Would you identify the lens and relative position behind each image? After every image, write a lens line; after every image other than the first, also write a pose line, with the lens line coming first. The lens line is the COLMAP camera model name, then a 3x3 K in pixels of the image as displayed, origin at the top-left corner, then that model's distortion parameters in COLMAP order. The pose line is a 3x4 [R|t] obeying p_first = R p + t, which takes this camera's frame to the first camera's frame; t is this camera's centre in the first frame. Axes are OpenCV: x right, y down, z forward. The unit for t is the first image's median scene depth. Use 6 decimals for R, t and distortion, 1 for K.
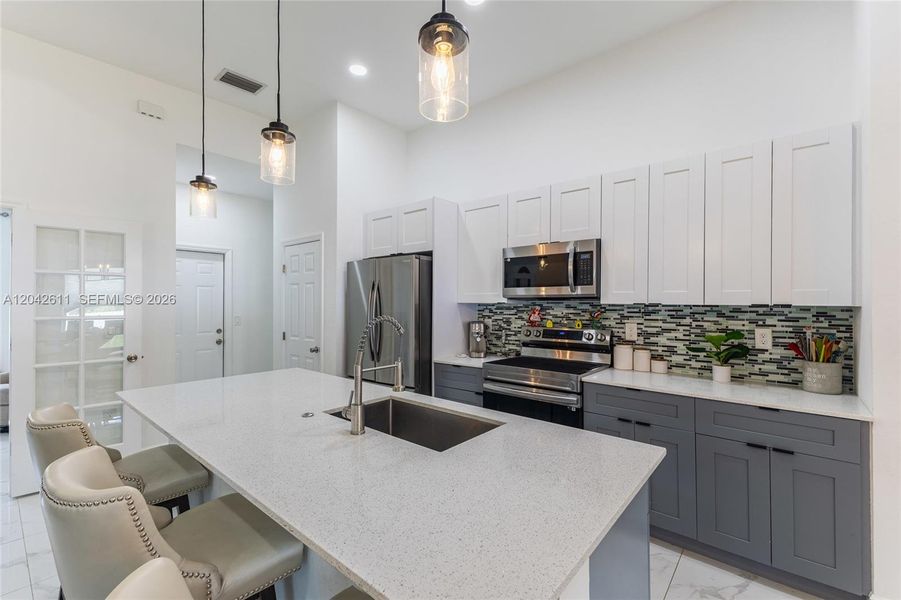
lens RADIAL K [[386.7, 0, 454.5], [0, 386.7, 299.2], [0, 0, 1]] dist [0.017785, -0.005160]
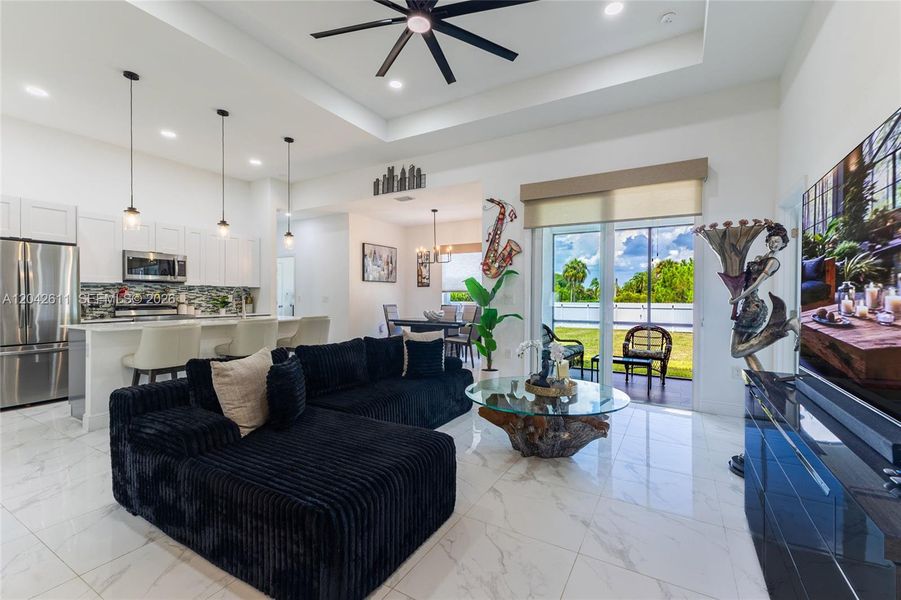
lens RADIAL K [[386.7, 0, 454.5], [0, 386.7, 299.2], [0, 0, 1]] dist [0.017785, -0.005160]
pose [[-0.173705, -0.006362, 0.984777, -2.012841], [-0.007778, 0.999957, 0.005088, 0.067960], [-0.984767, -0.006776, -0.173747, -0.122240]]
